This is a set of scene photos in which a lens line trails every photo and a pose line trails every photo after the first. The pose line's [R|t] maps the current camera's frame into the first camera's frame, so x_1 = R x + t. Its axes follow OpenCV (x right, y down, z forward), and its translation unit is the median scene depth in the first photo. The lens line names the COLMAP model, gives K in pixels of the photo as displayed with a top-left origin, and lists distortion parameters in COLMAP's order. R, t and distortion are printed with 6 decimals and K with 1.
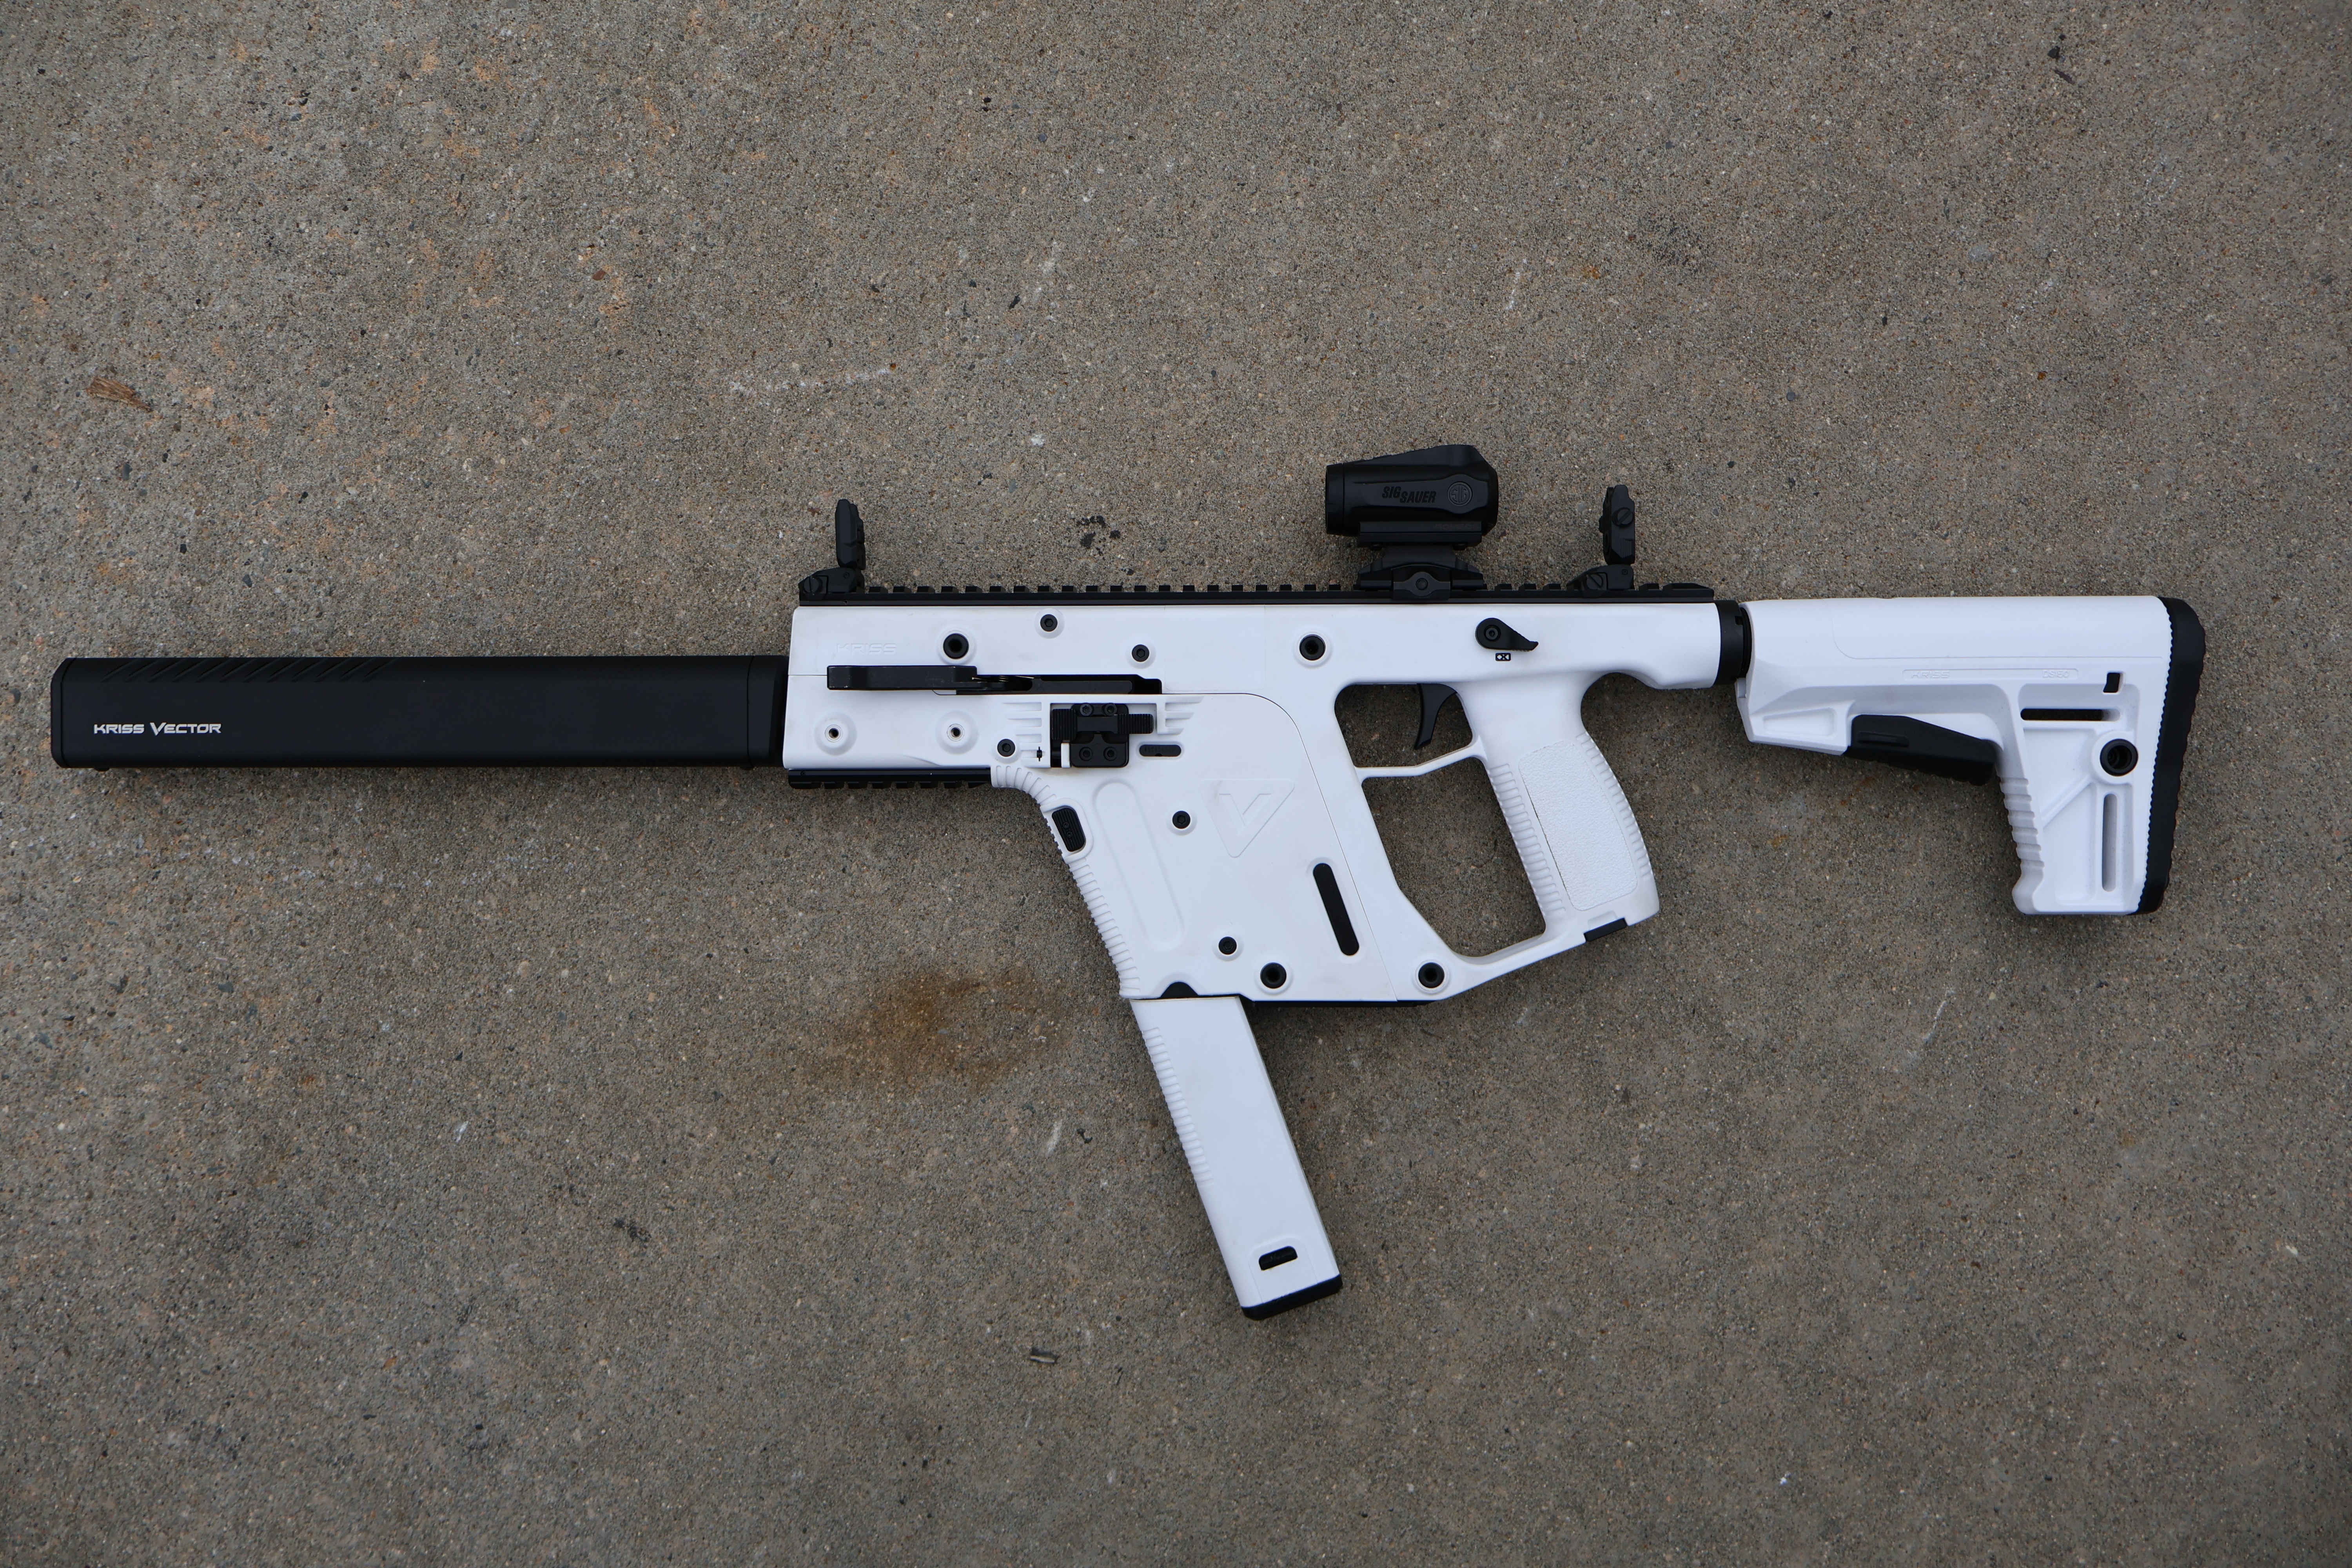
lens RADIAL K [[2039.6, 0, 1172.8], [0, 2039.6, 801.8], [0, 0, 1]] dist [0.014604, -0.008858]
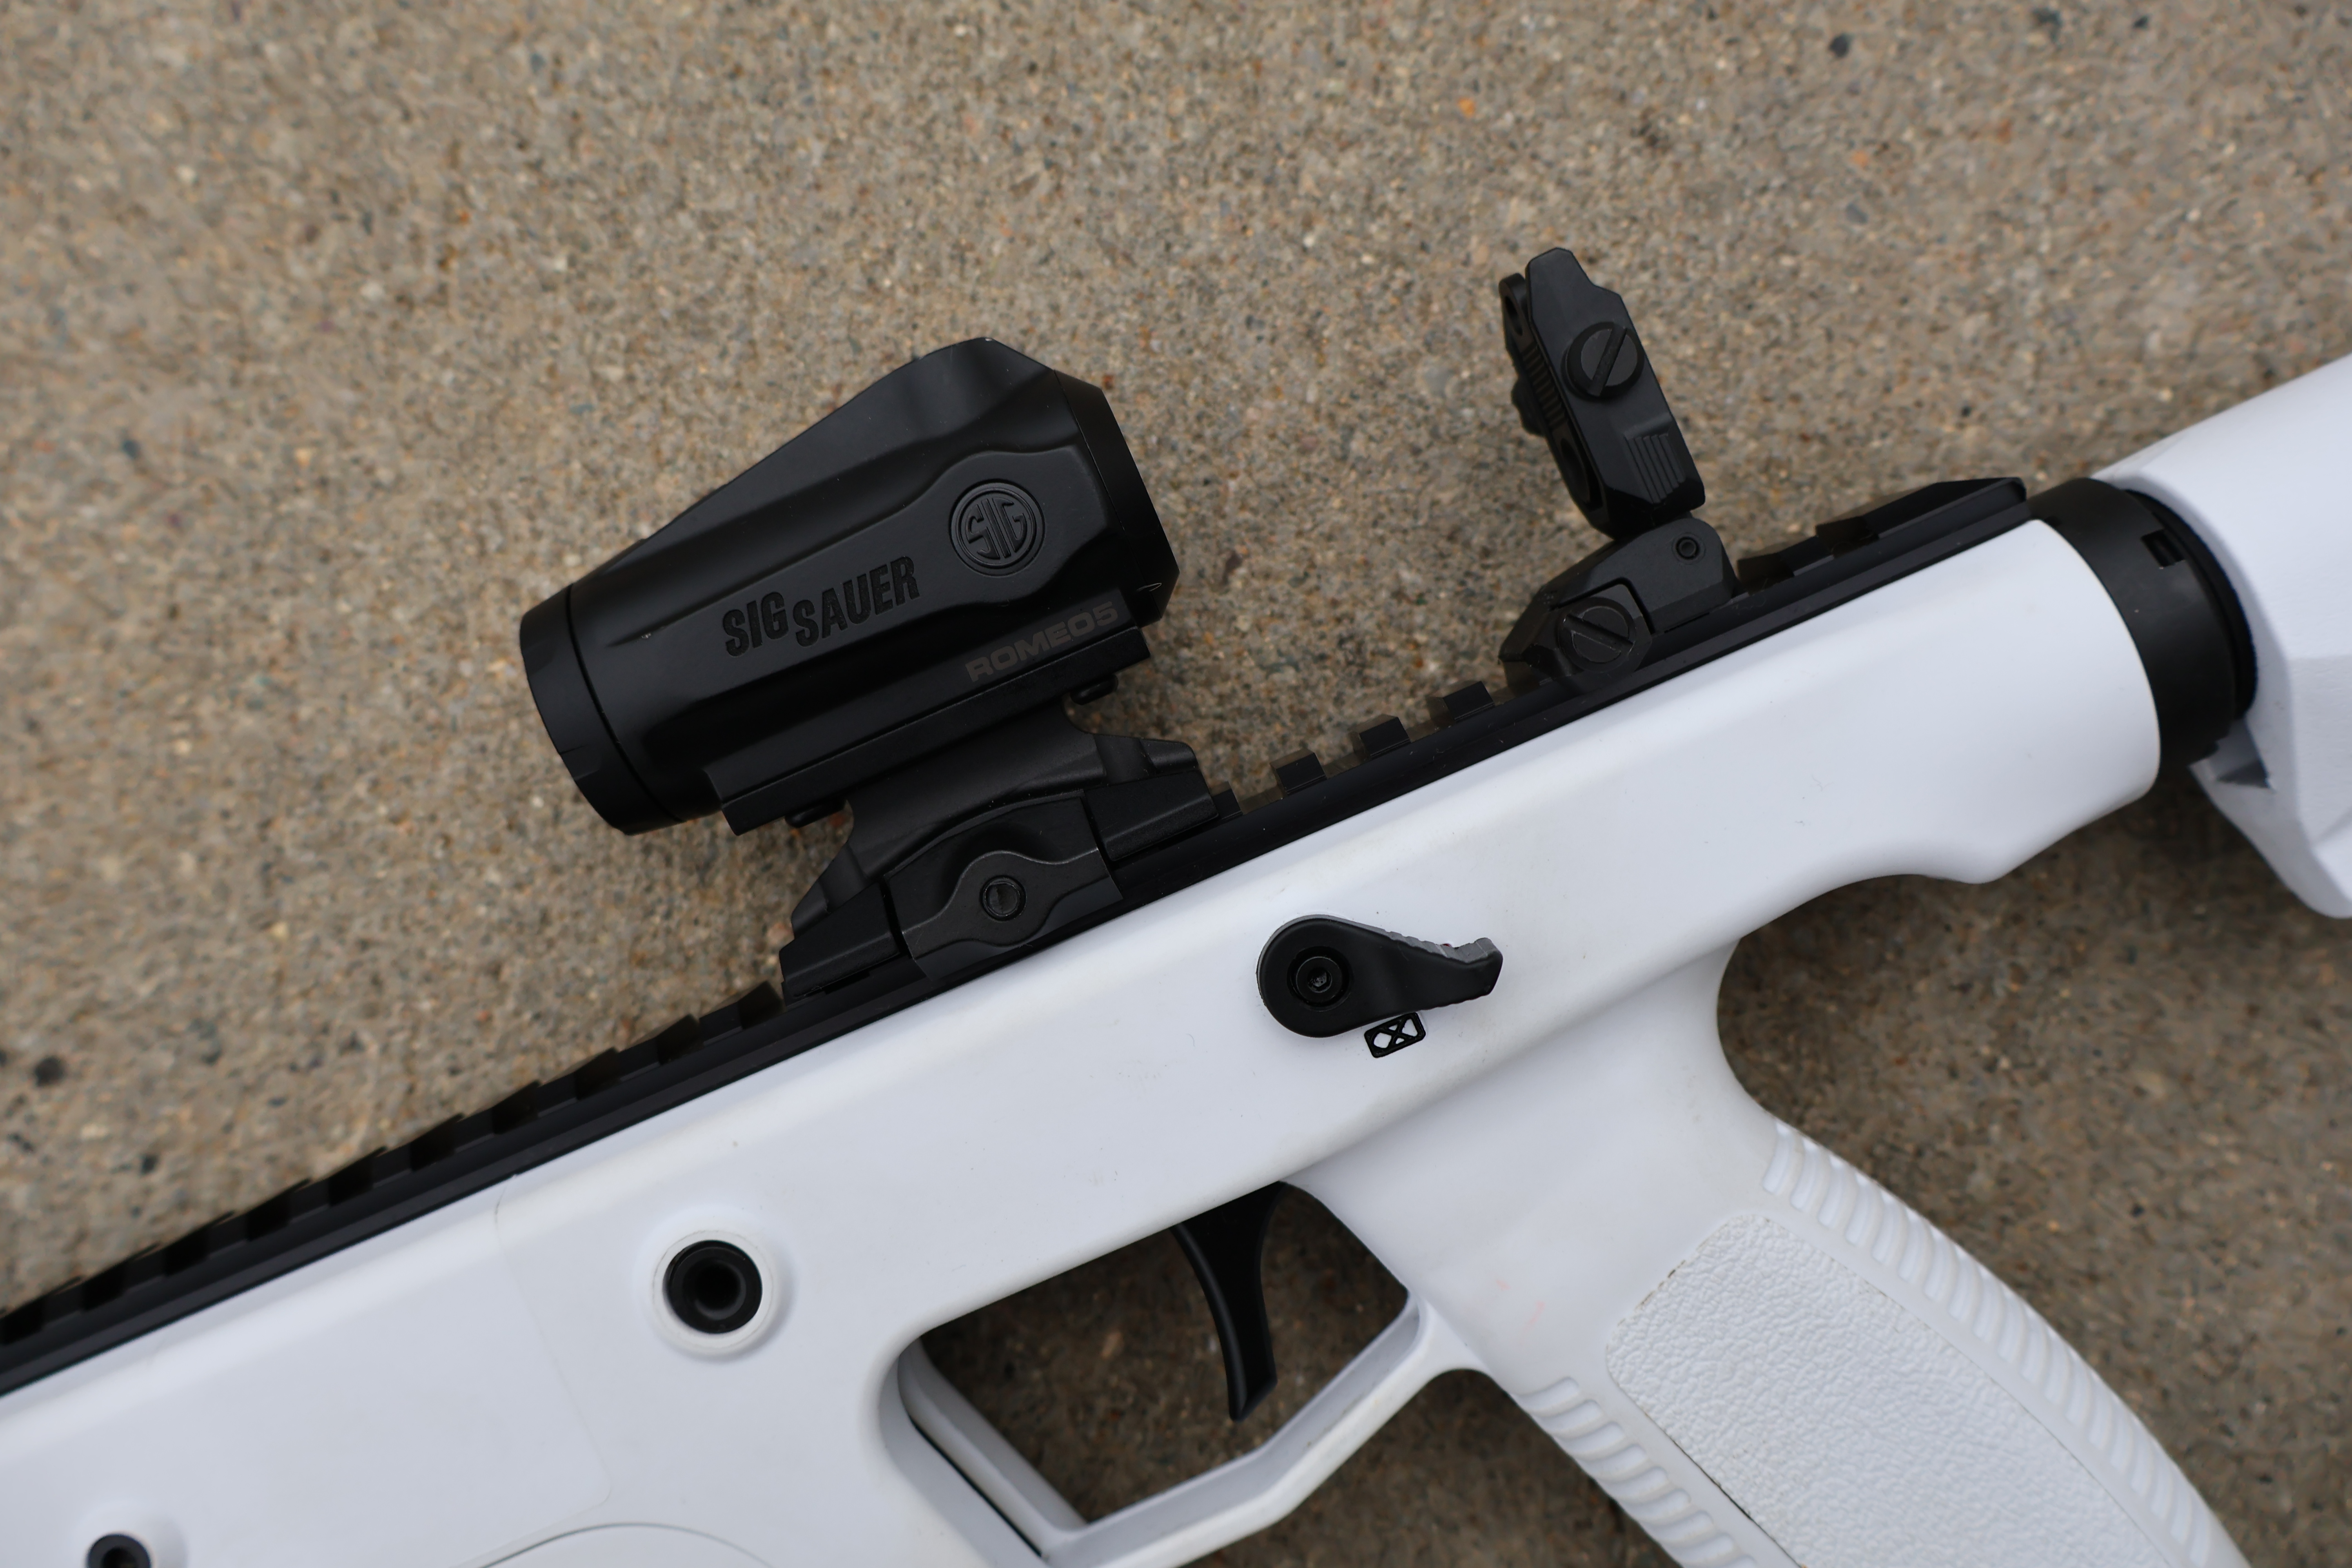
lens RADIAL K [[2039.6, 0, 1171.7], [0, 2039.6, 755.7], [0, 0, 1]] dist [0.014604, -0.008858]
pose [[0.917889, -0.396734, 0.009002, 0.139409], [0.396609, 0.917895, 0.013026, -0.112045], [-0.013431, -0.008386, 0.999875, 0.698321]]
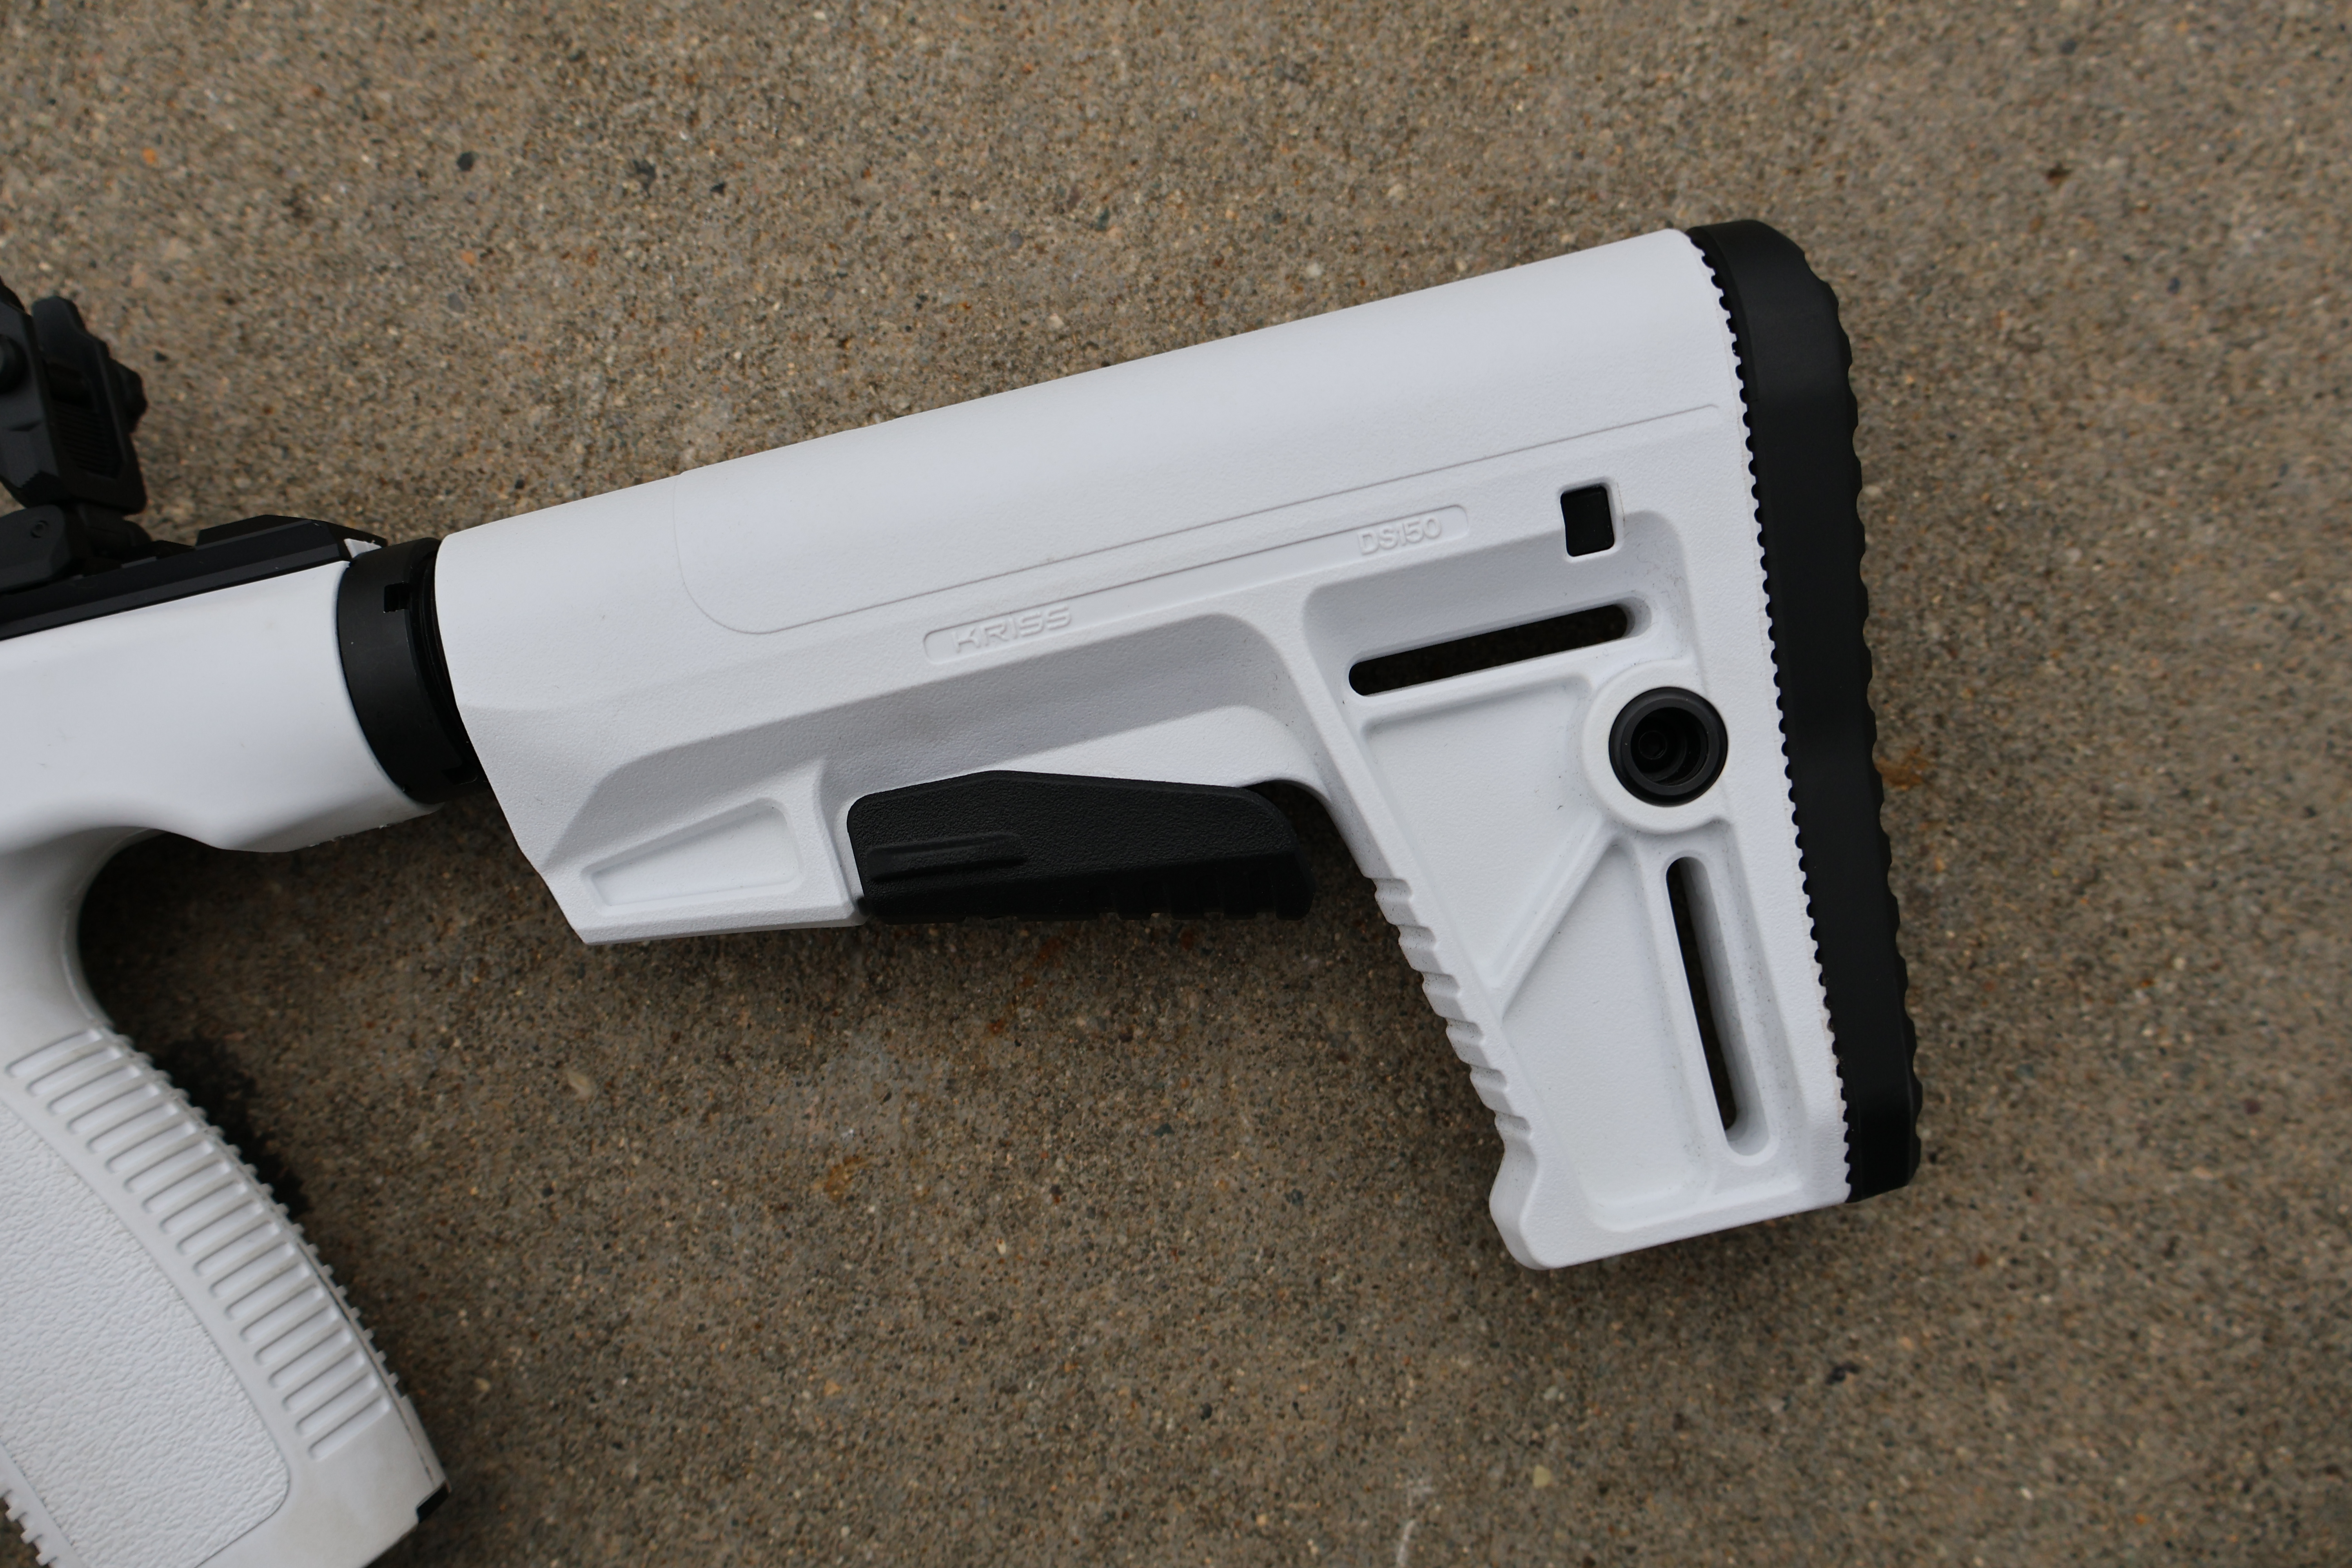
lens RADIAL K [[2039.6, 0, 1189.1], [0, 2039.6, 764.6], [0, 0, 1]] dist [0.014604, -0.008858]
pose [[0.973859, -0.227146, -0.001579, 0.369908], [0.226970, 0.973336, -0.033192, -0.023978], [0.009076, 0.031966, 0.999448, 0.649294]]
